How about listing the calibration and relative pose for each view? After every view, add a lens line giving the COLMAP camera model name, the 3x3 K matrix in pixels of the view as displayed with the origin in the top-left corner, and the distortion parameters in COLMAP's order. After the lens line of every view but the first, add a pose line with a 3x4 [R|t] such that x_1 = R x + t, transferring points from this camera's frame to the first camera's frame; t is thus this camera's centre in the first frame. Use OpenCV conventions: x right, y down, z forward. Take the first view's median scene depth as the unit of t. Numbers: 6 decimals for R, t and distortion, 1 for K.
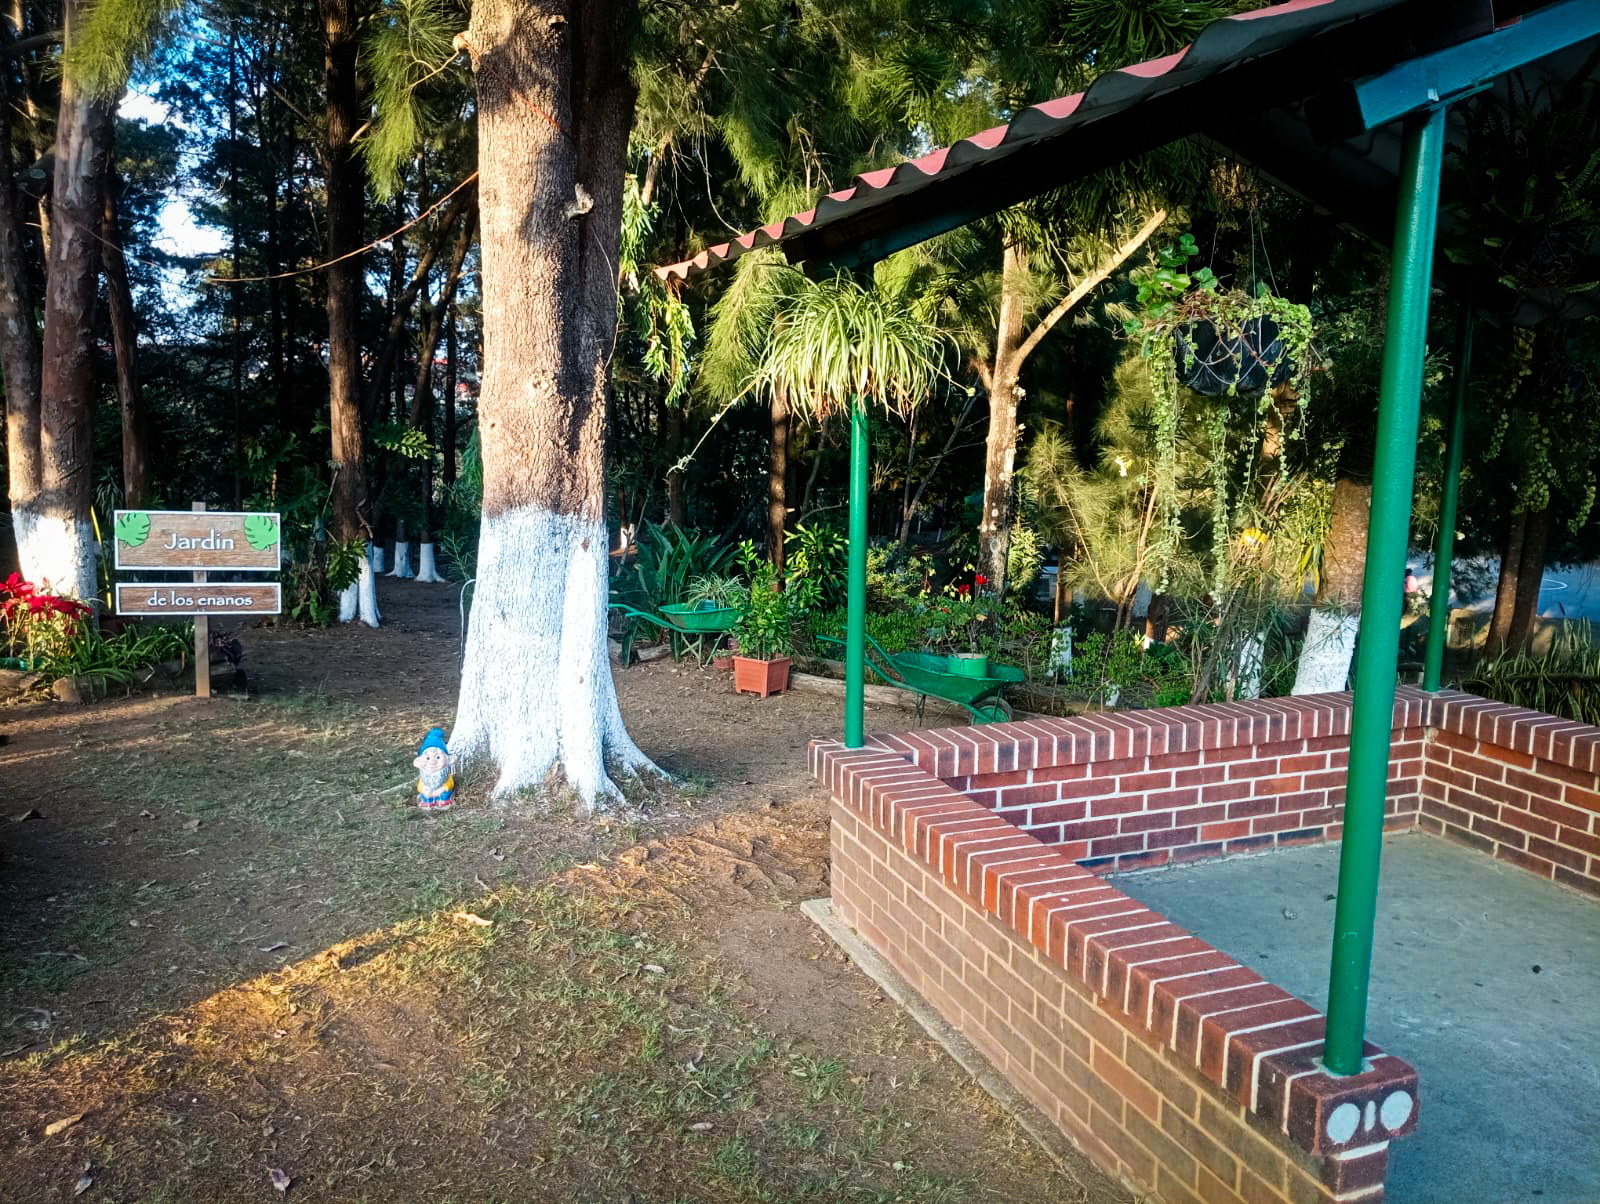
lens RADIAL K [[1203.5, 0, 806.8], [0, 1203.5, 585.8], [0, 0, 1]] dist [0.041532, -0.056109]
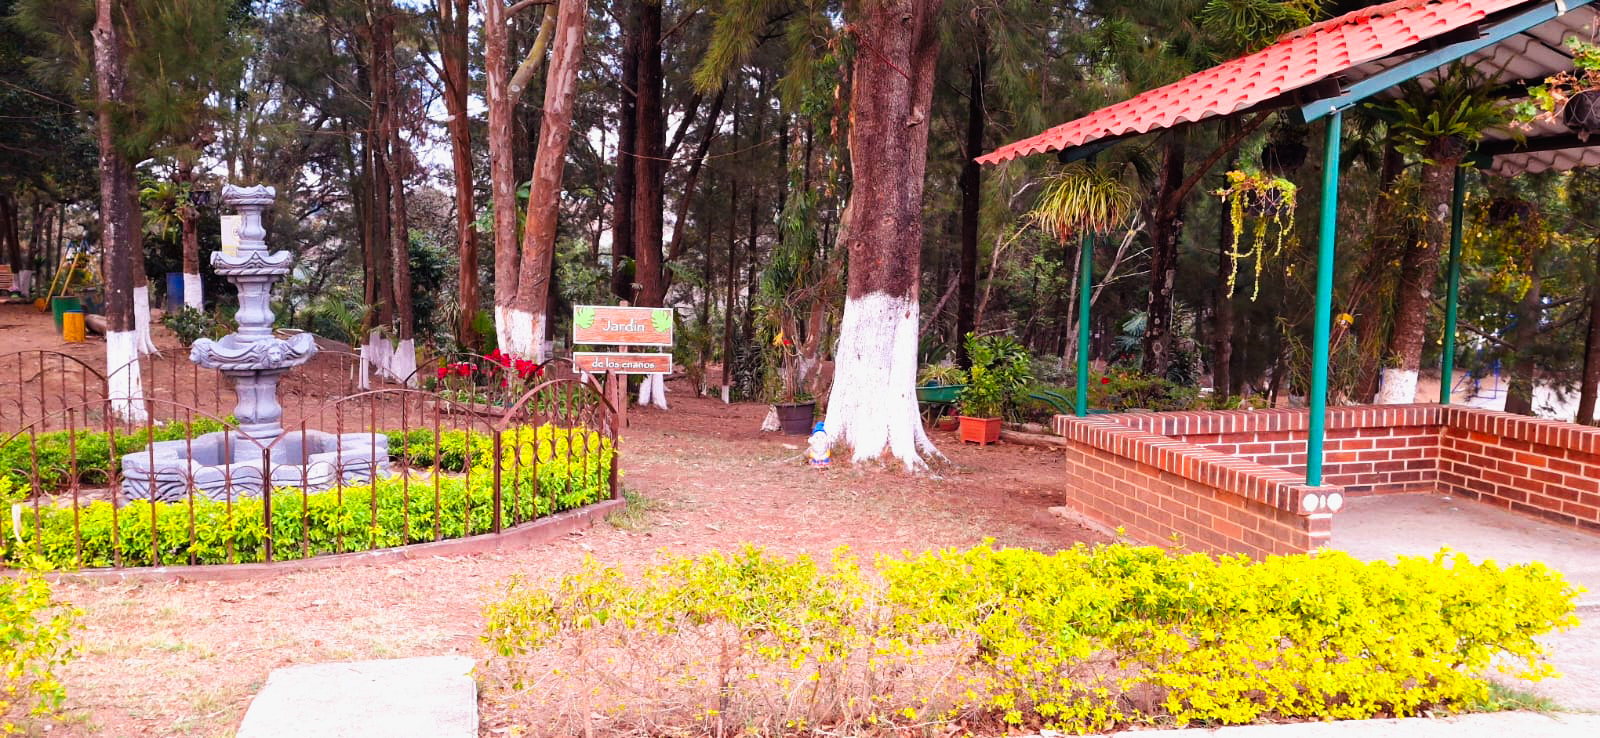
lens RADIAL K [[1203.9, 0, 792.7], [0, 1203.9, 372.1], [0, 0, 1]] dist [0.048843, -0.079504]
pose [[0.991022, 0.007621, -0.133484, -0.125870], [-0.013561, 0.998955, -0.043649, 0.126540], [0.133012, 0.045068, 0.990089, -0.710432]]
